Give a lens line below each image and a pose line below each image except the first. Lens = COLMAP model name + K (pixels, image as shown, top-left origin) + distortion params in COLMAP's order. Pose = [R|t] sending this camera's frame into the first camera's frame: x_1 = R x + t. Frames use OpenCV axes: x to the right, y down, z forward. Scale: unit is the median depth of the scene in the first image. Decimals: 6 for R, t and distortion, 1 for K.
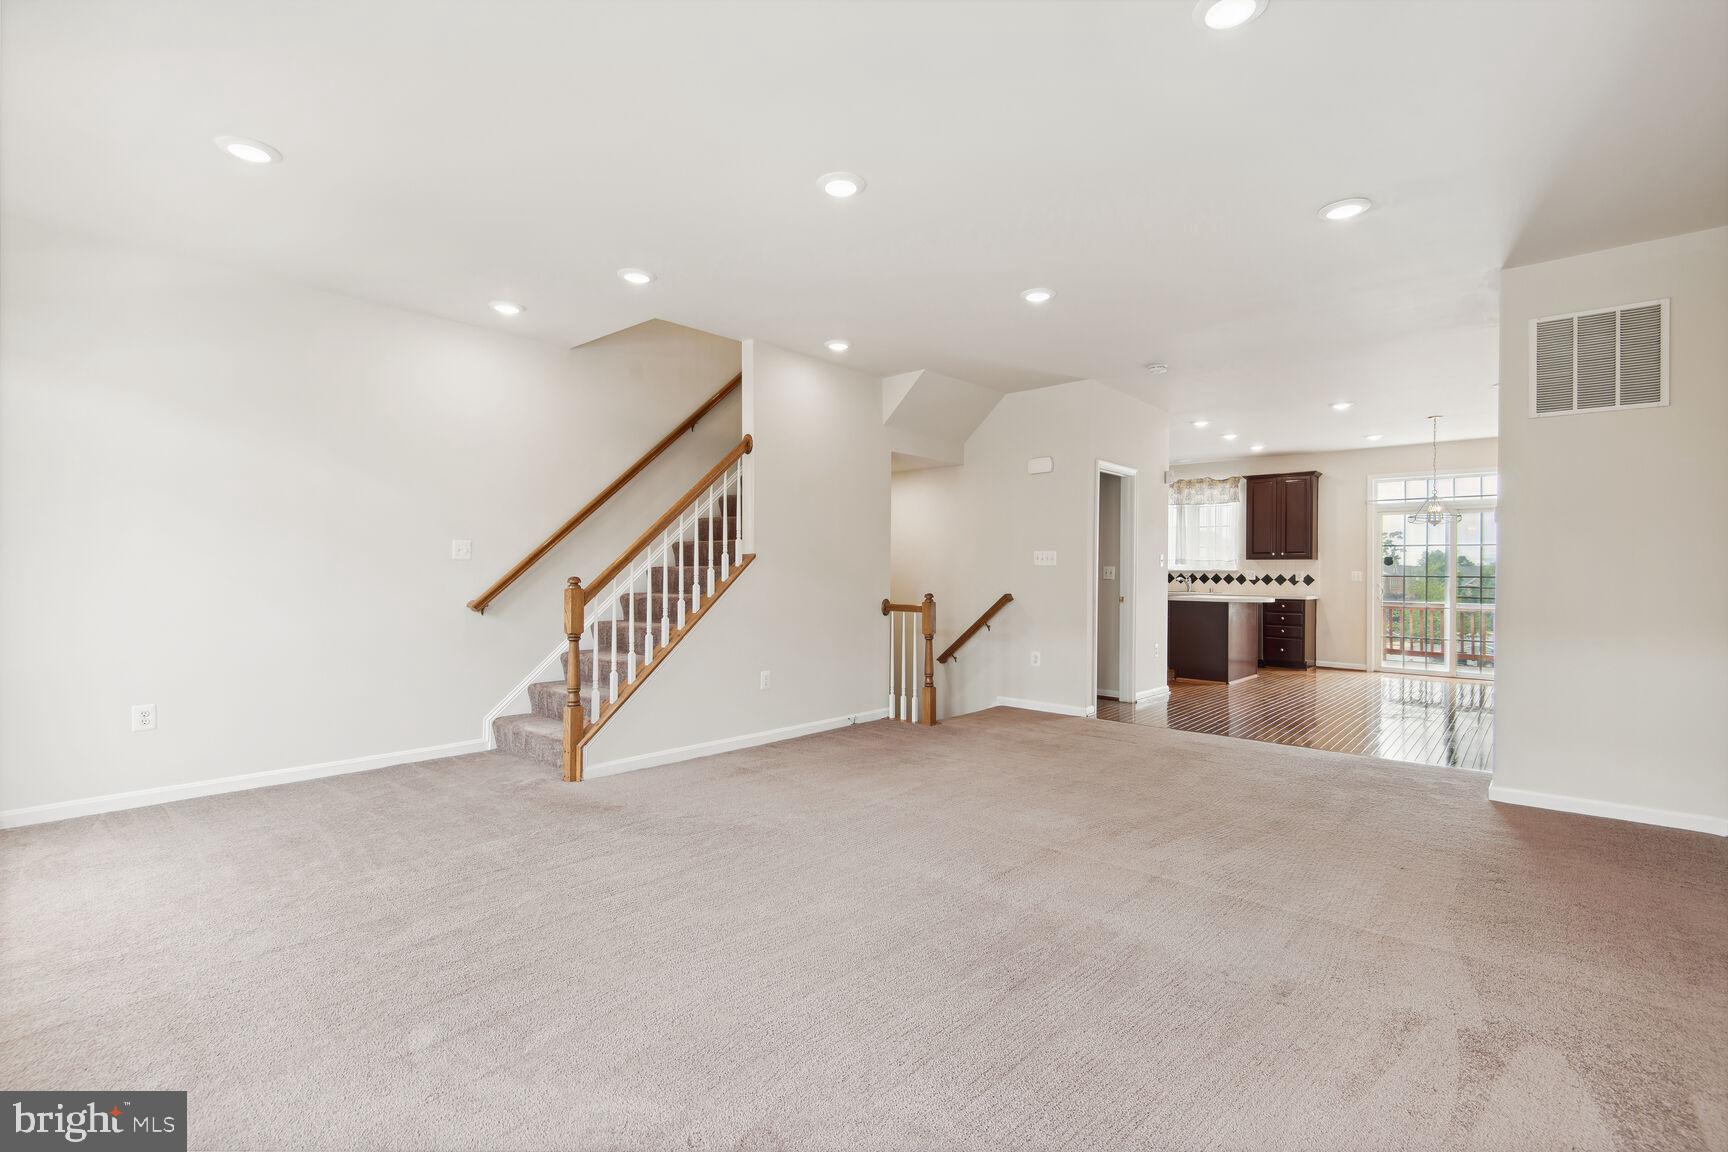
lens RADIAL K [[784.9, 0, 851.1], [0, 784.9, 572.9], [0, 0, 1]] dist [0.016099, -0.010421]
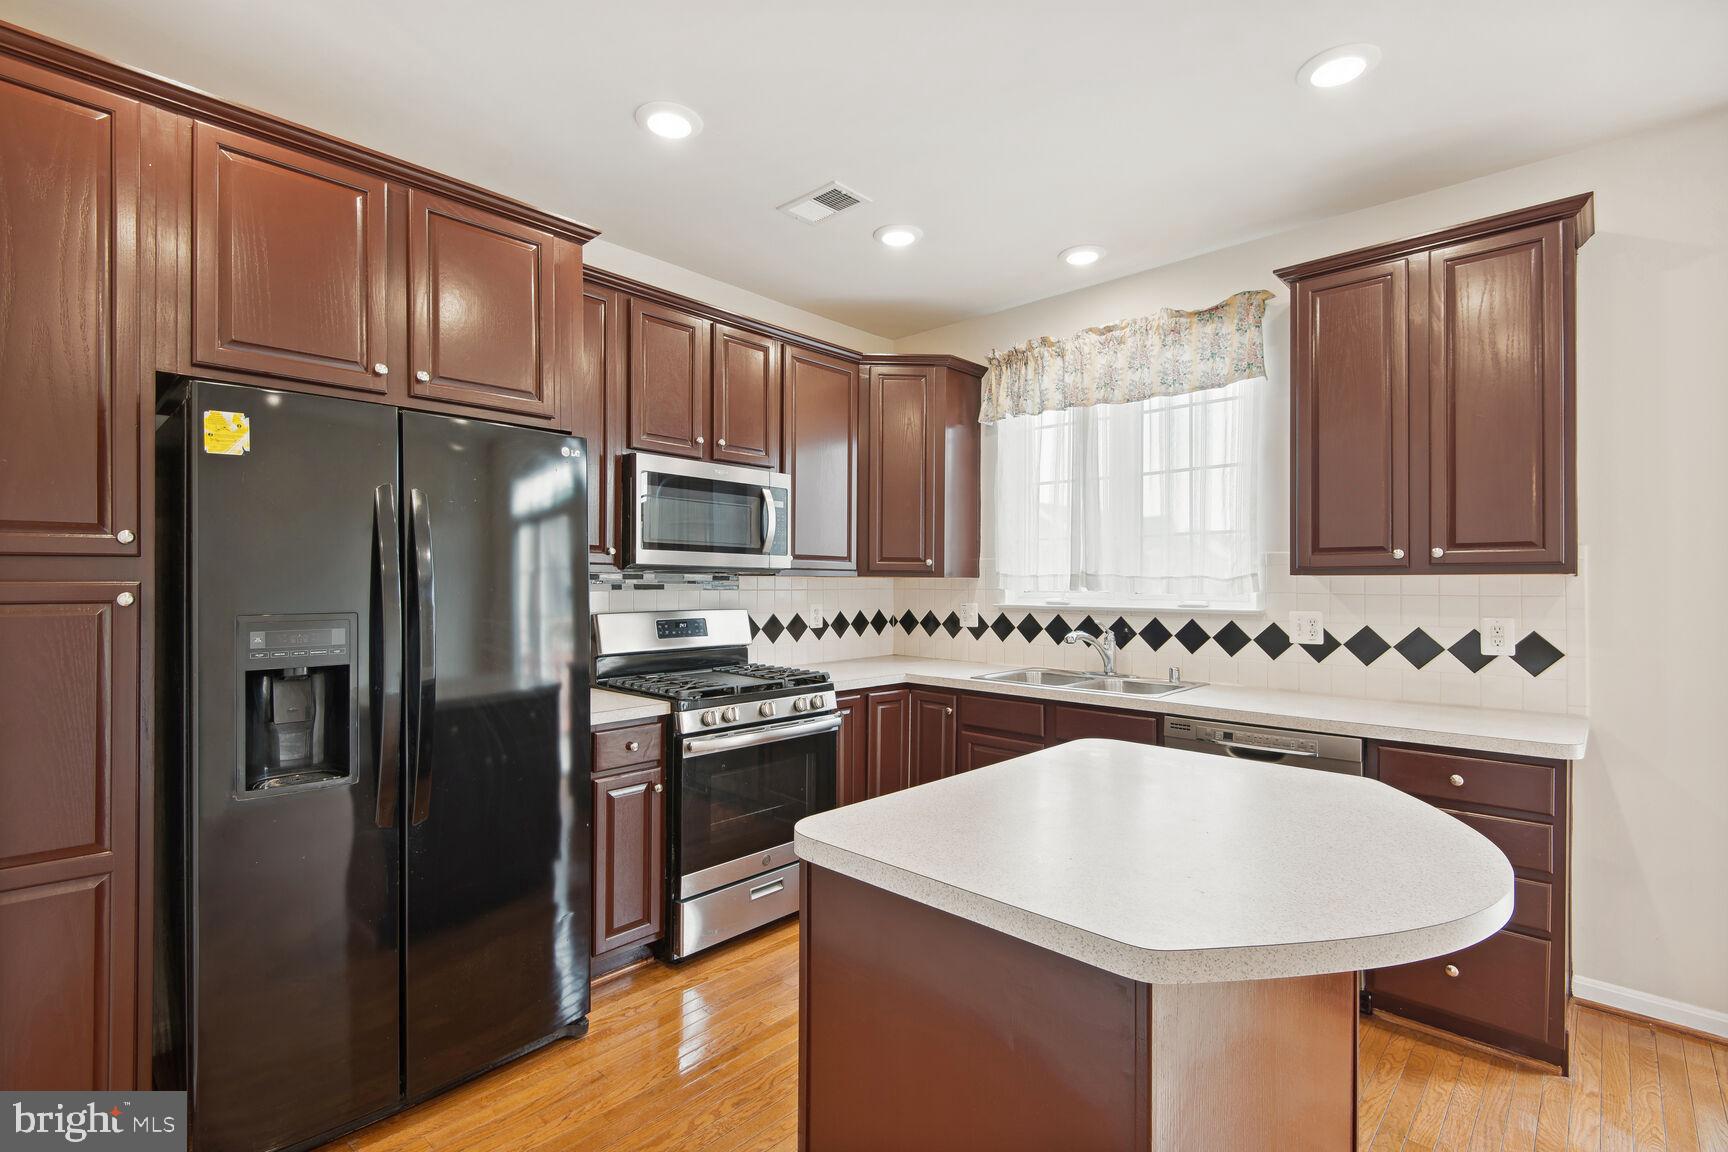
lens RADIAL K [[784.9, 0, 859.1], [0, 784.9, 586.8], [0, 0, 1]] dist [0.016099, -0.010421]
pose [[0.999376, -0.006825, -0.034665, 0.358624], [0.006936, 0.999971, 0.003067, -0.014589], [0.034643, -0.003306, 0.999394, 0.715433]]
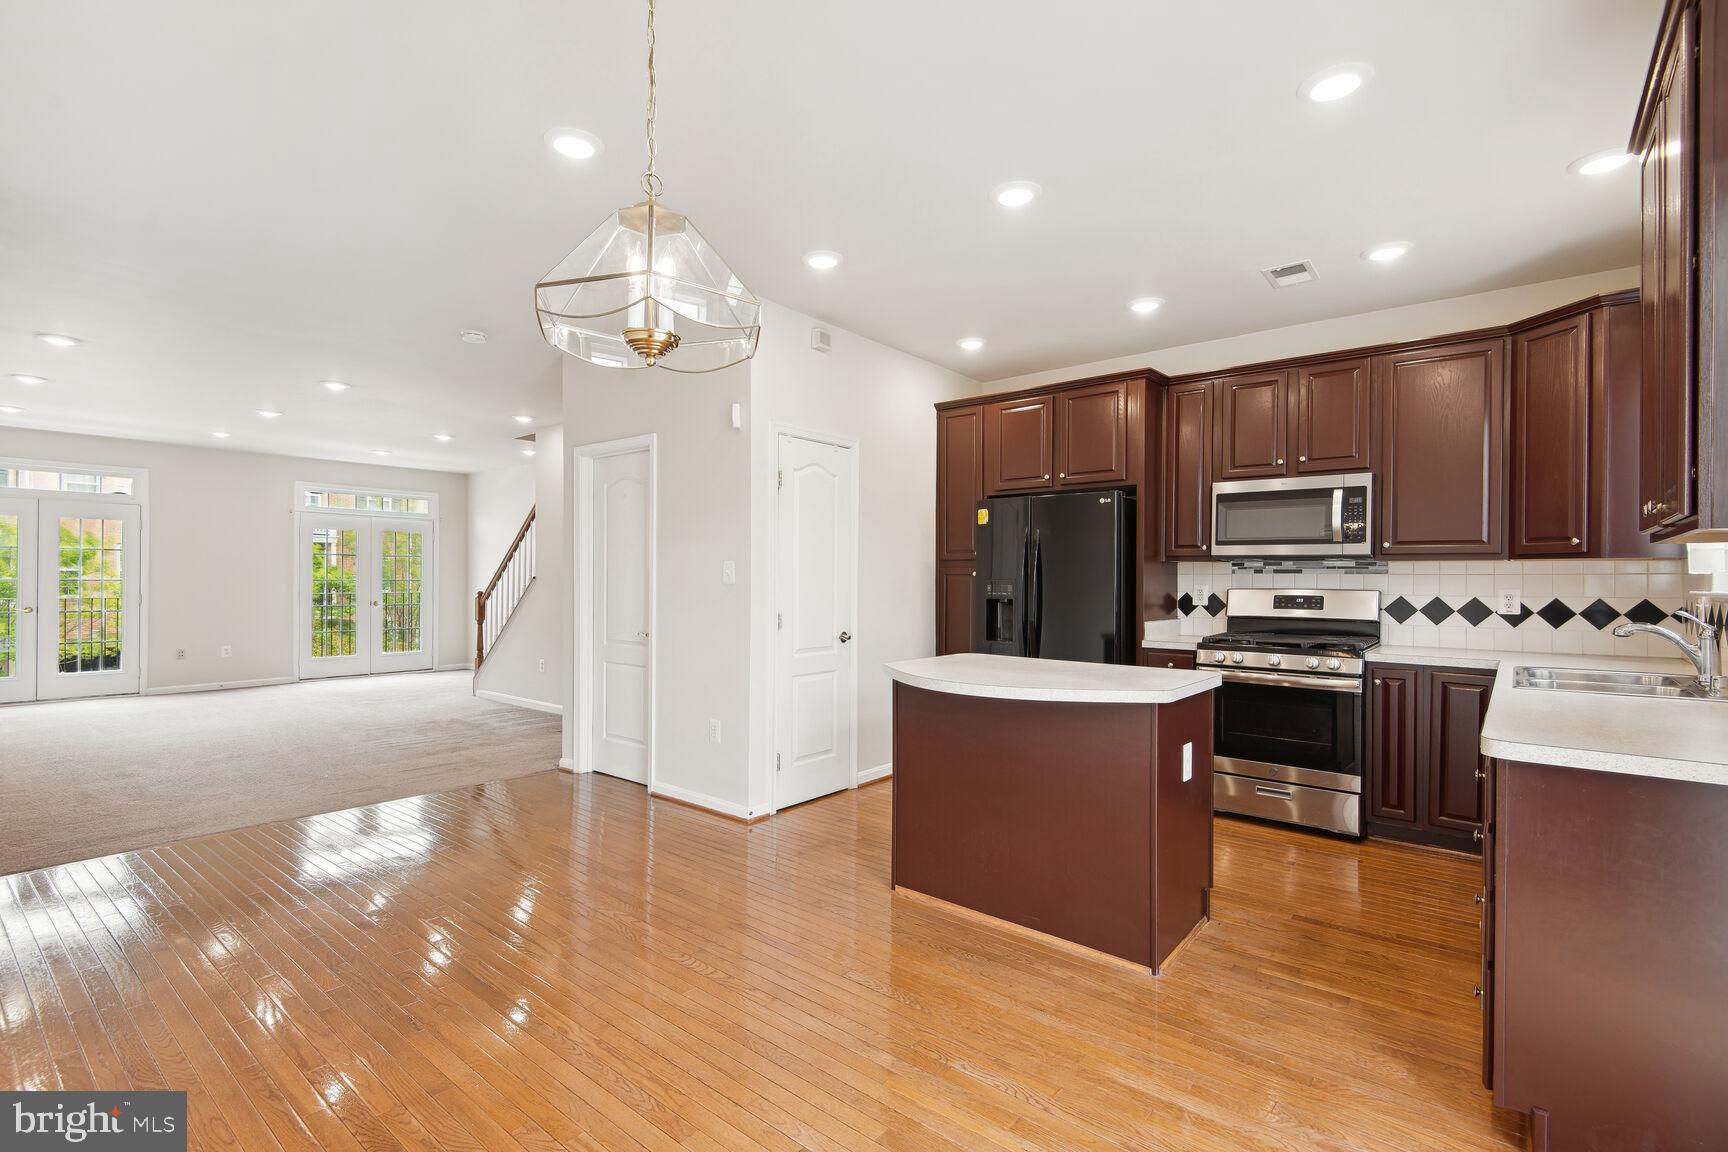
lens RADIAL K [[784.9, 0, 852.6], [0, 784.9, 585.6], [0, 0, 1]] dist [0.016099, -0.010421]
pose [[0.032156, -0.002975, -0.999478, 0.692892], [-0.007235, 0.999969, -0.003209, -0.003100], [0.999457, 0.007334, 0.032134, 0.780462]]
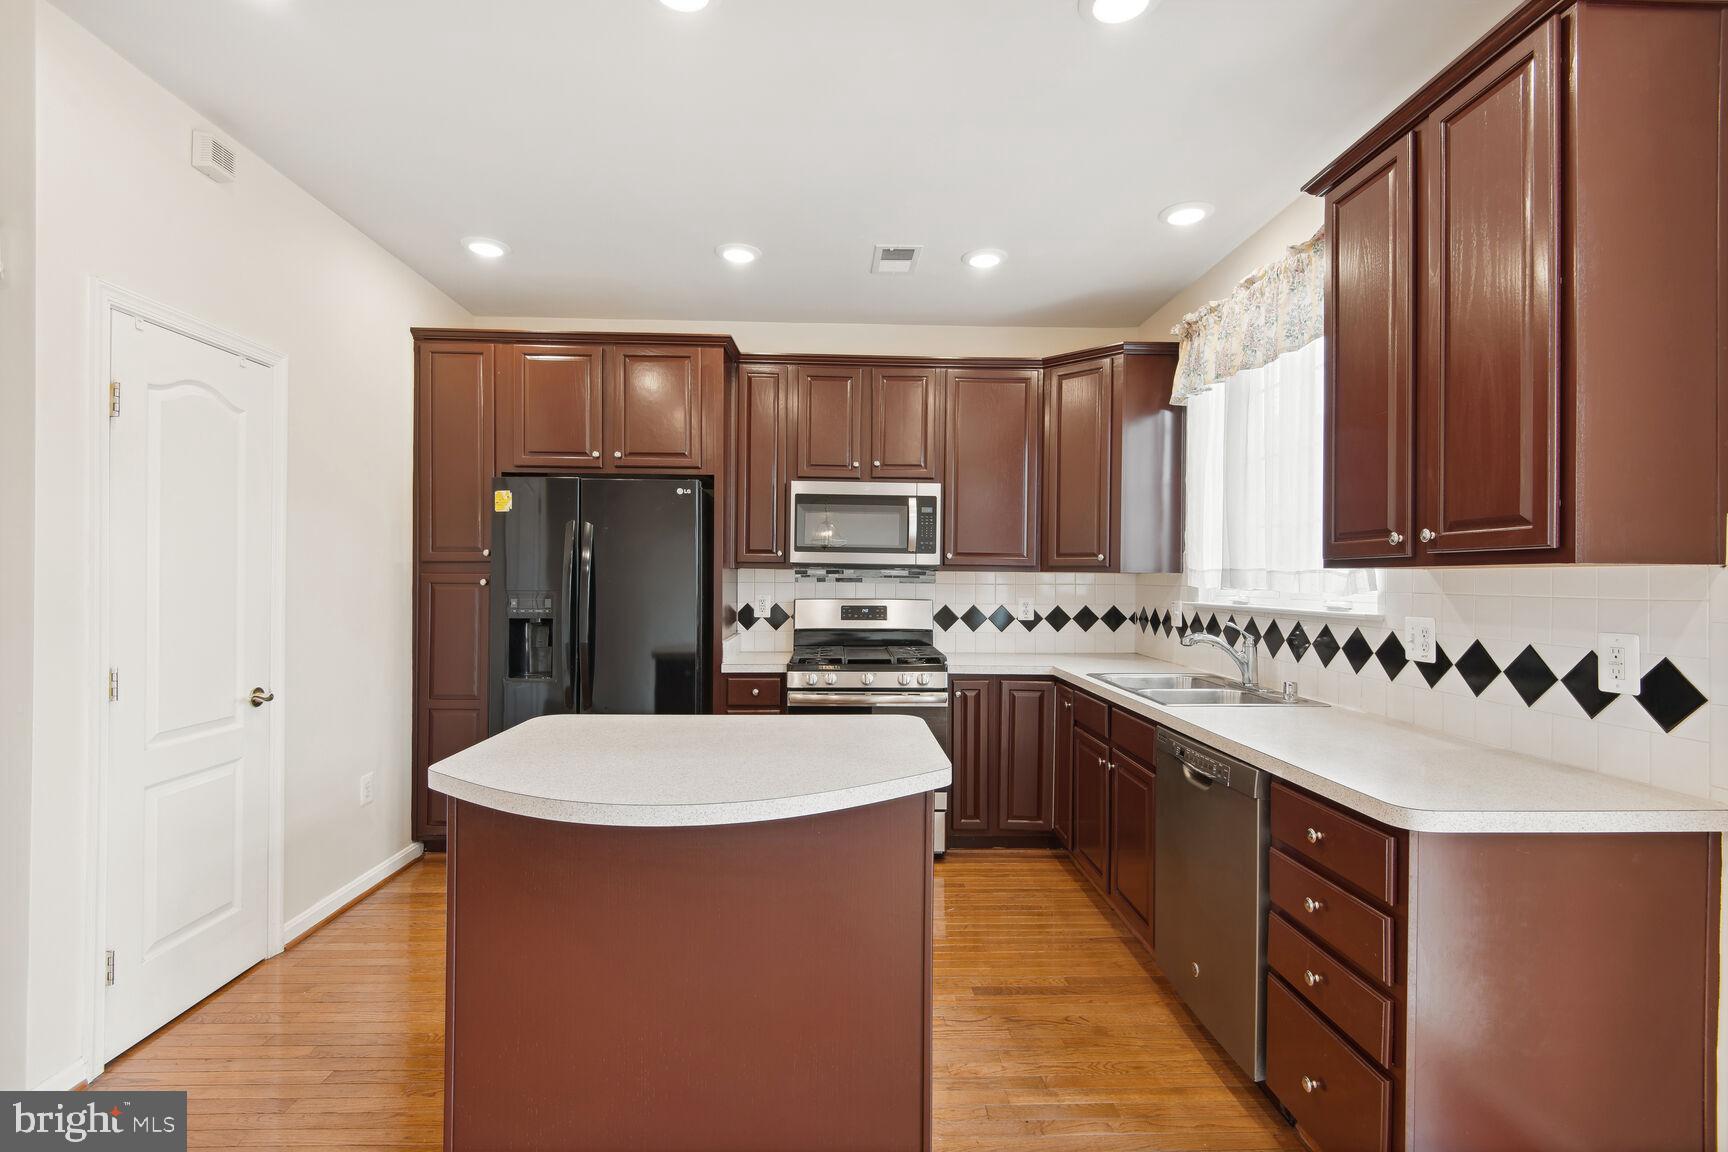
lens RADIAL K [[784.9, 0, 860.4], [0, 784.9, 576.7], [0, 0, 1]] dist [0.016099, -0.010421]
pose [[0.690935, -0.004939, -0.722900, 0.565864], [-0.001523, 0.999964, -0.008288, -0.012478], [0.722915, 0.006828, 0.690903, 0.754141]]
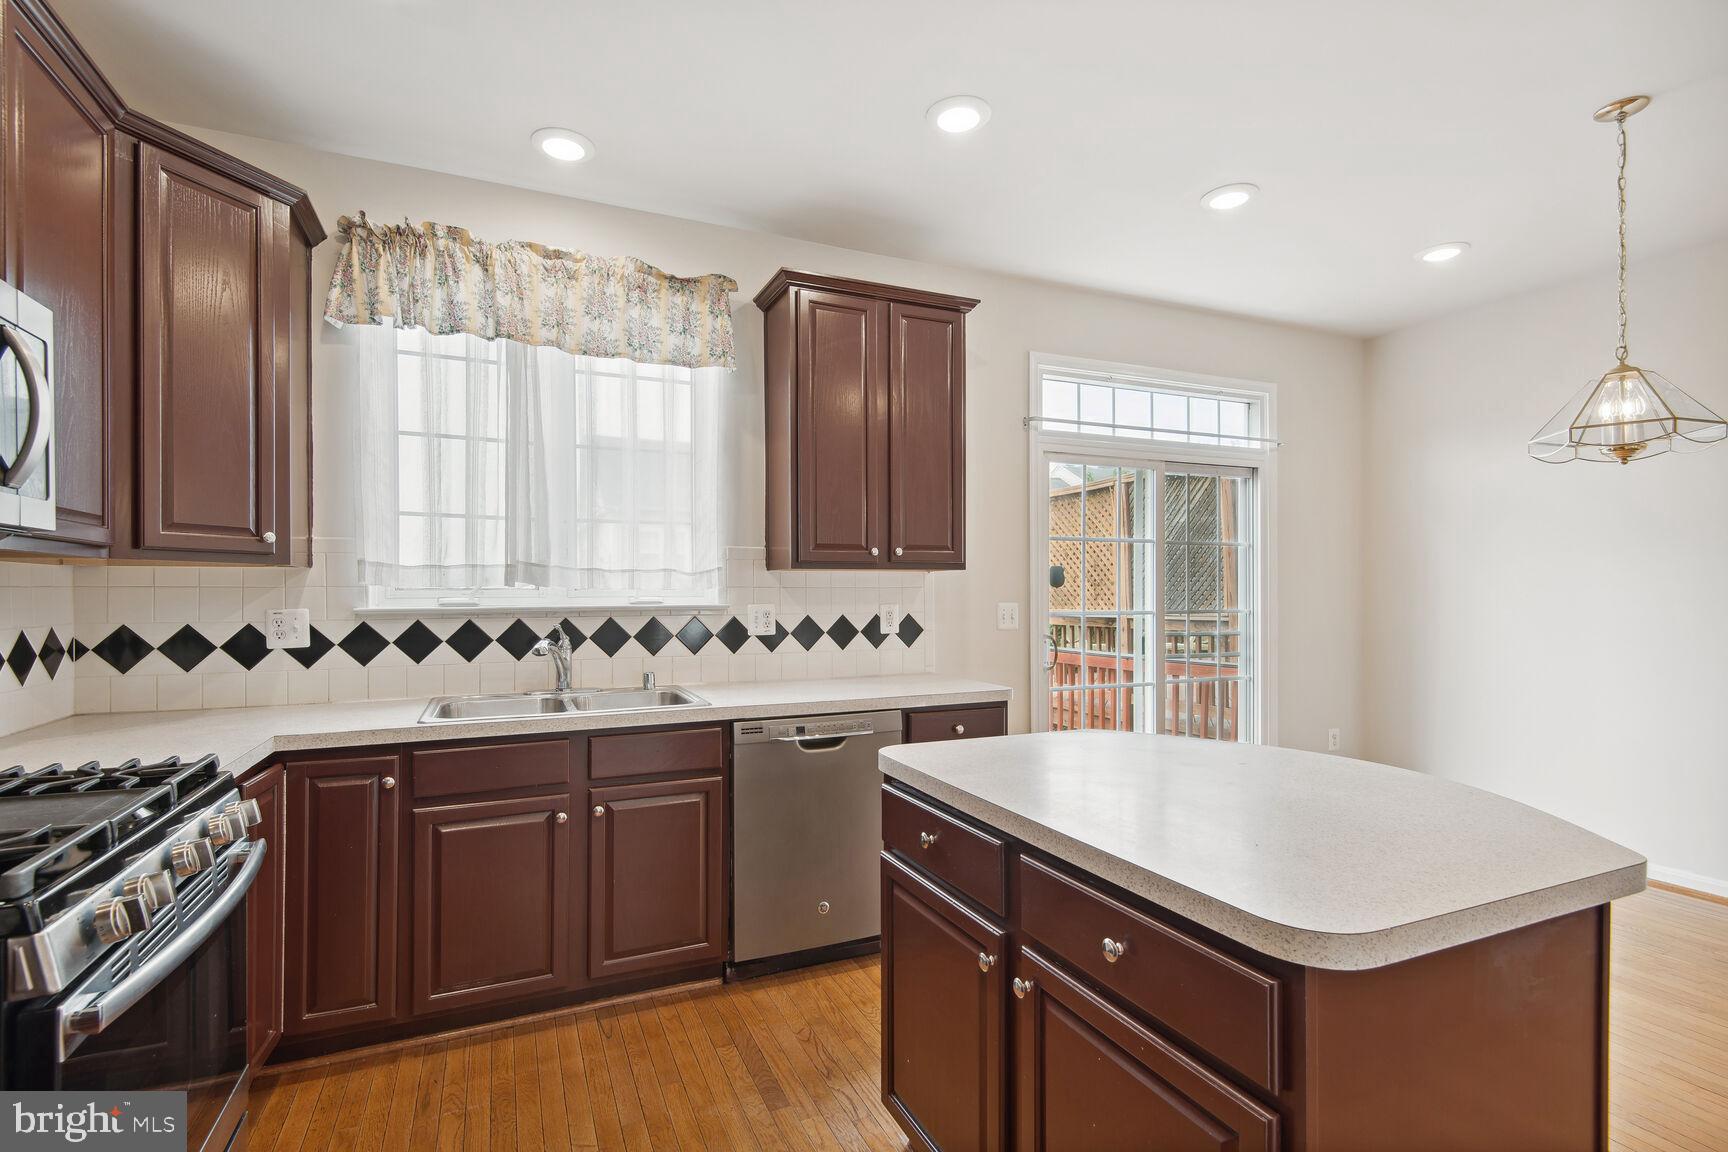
lens RADIAL K [[836.0, 0, 860.1], [0, 836.0, 586.0], [0, 0, 1]] dist [0.006299, -0.003702]
pose [[0.394719, -0.014568, 0.918686, 0.231896], [0.002749, 0.999889, 0.014674, -0.015084], [-0.918798, -0.003267, 0.394715, 0.851826]]
